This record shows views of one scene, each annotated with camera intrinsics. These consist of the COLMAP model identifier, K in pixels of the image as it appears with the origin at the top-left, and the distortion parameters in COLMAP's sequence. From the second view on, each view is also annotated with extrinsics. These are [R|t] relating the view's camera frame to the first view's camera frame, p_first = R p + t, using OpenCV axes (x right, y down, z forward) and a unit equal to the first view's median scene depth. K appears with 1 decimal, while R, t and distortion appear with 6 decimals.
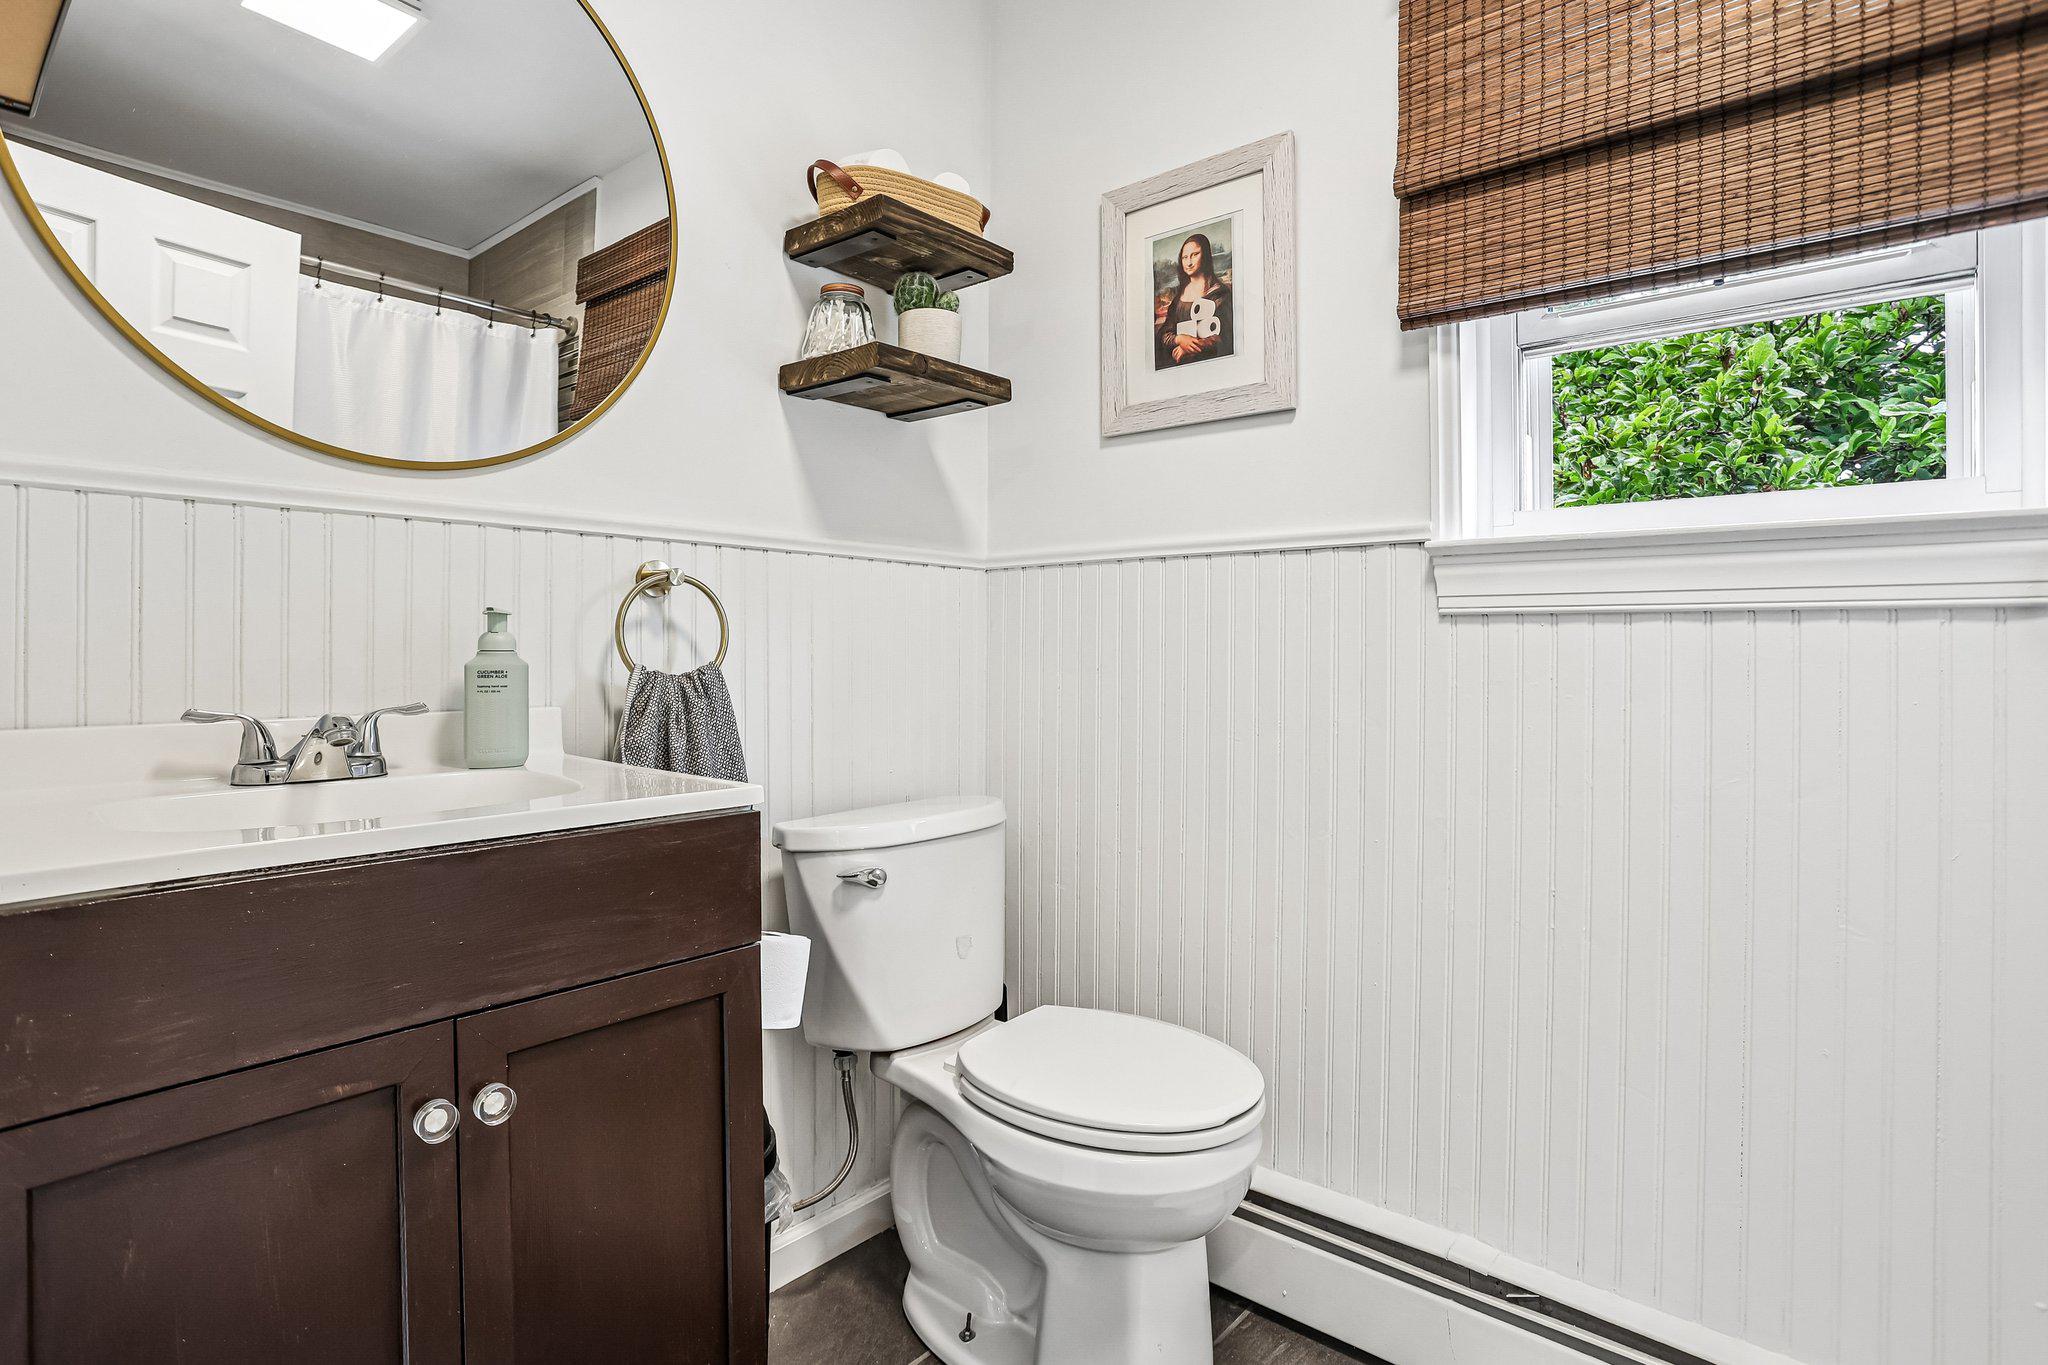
lens RADIAL K [[1039.1, 0, 1021.1], [0, 1039.1, 671.9], [0, 0, 1]] dist [-0.042002, 0.003047]
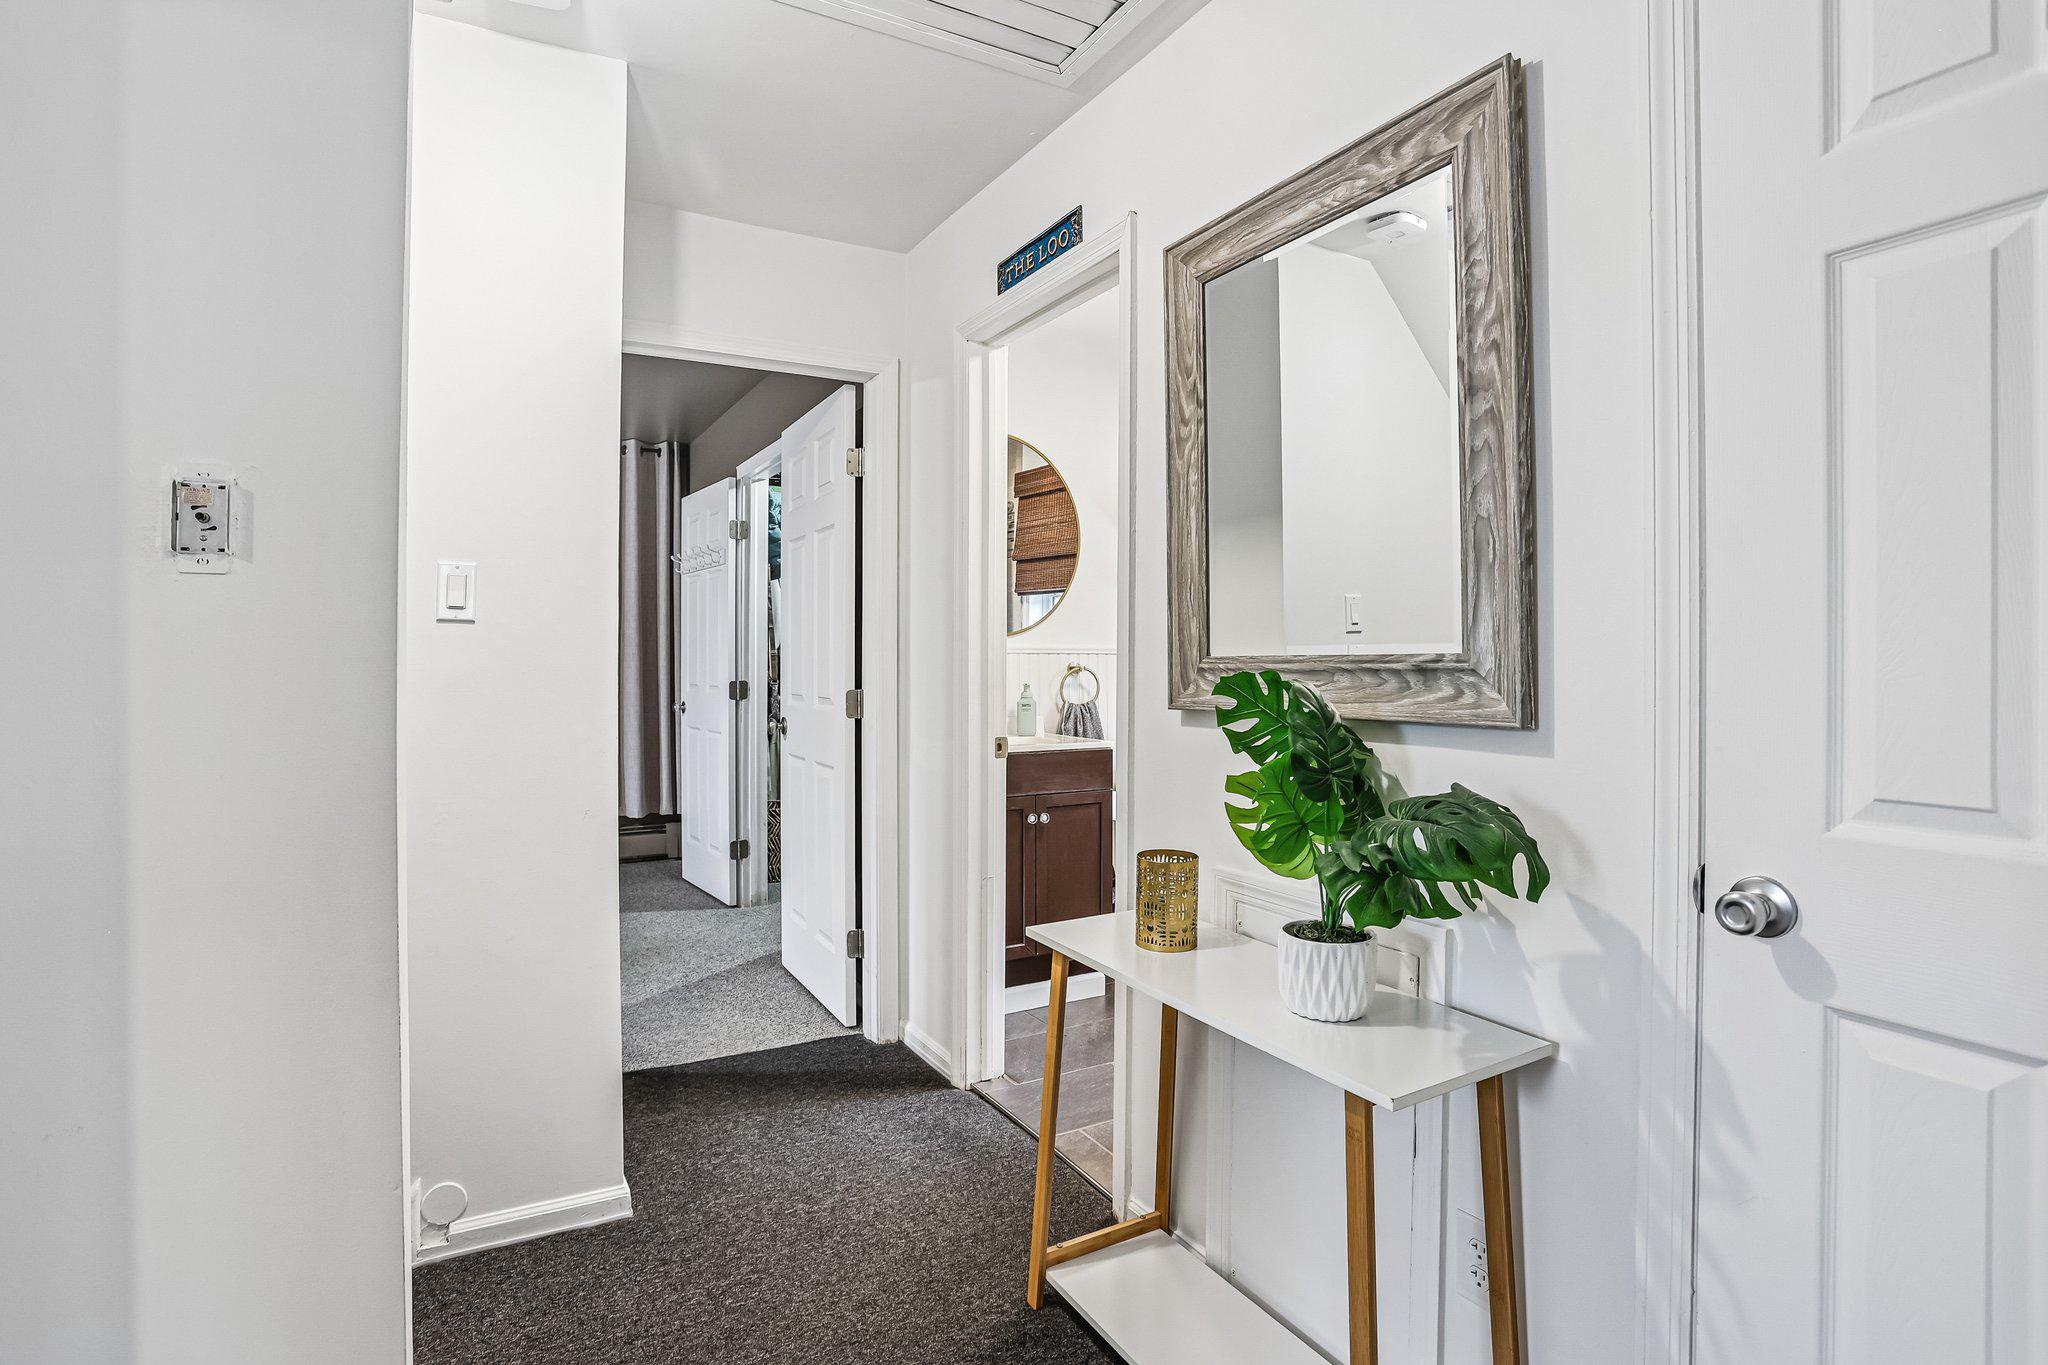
lens RADIAL K [[1039.1, 0, 1016.5], [0, 1039.1, 677.8], [0, 0, 1]] dist [-0.042002, 0.003047]
pose [[0.943491, -0.002572, -0.331388, 0.418188], [0.002178, 0.999996, -0.001560, -0.063876], [0.331391, 0.000750, 0.943493, -1.665293]]
